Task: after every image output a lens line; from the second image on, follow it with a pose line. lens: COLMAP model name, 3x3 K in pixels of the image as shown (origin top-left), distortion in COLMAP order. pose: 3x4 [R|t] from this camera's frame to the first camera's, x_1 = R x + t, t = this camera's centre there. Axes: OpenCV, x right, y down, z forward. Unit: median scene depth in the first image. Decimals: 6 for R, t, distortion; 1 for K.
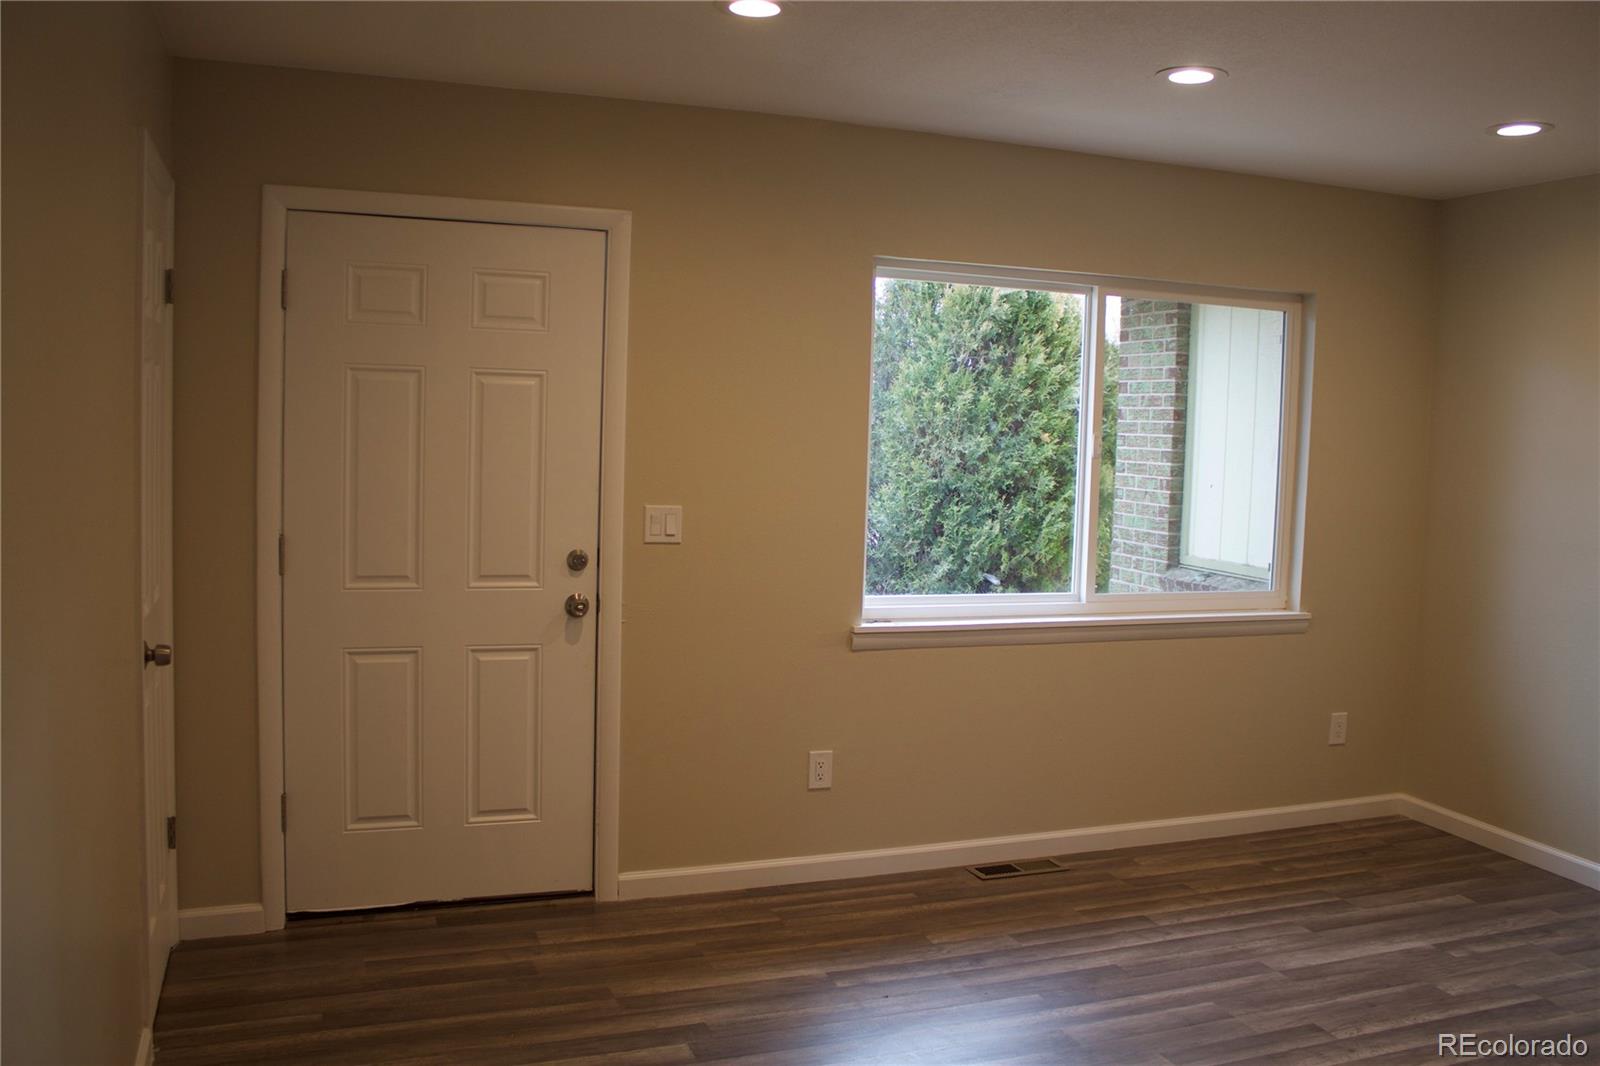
lens RADIAL K [[1418.8, 0, 800.0], [0, 1418.8, 533.0], [0, 0, 1]] dist [-0.153280, 0.152130]
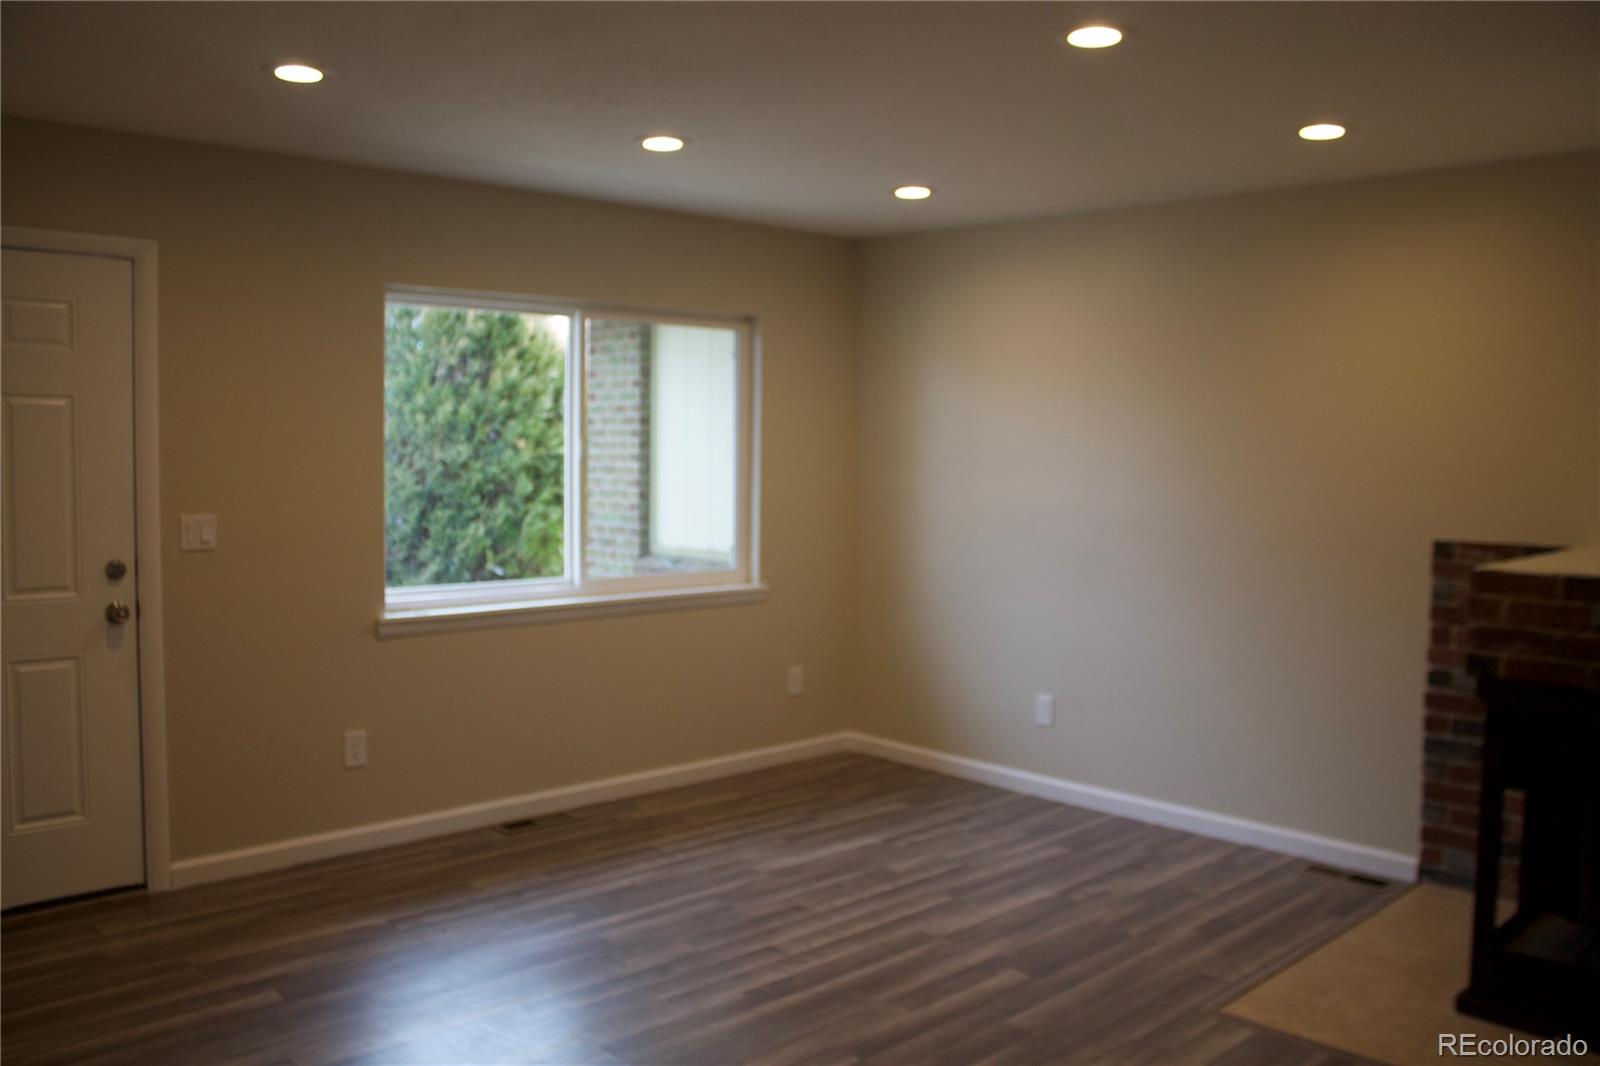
lens RADIAL K [[1418.8, 0, 800.0], [0, 1418.8, 533.0], [0, 0, 1]] dist [-0.153280, 0.152130]
pose [[0.924516, -0.045003, 0.378478, -0.069212], [0.047291, 0.998876, 0.003252, 0.011828], [-0.378199, 0.014892, 0.925605, -0.140743]]
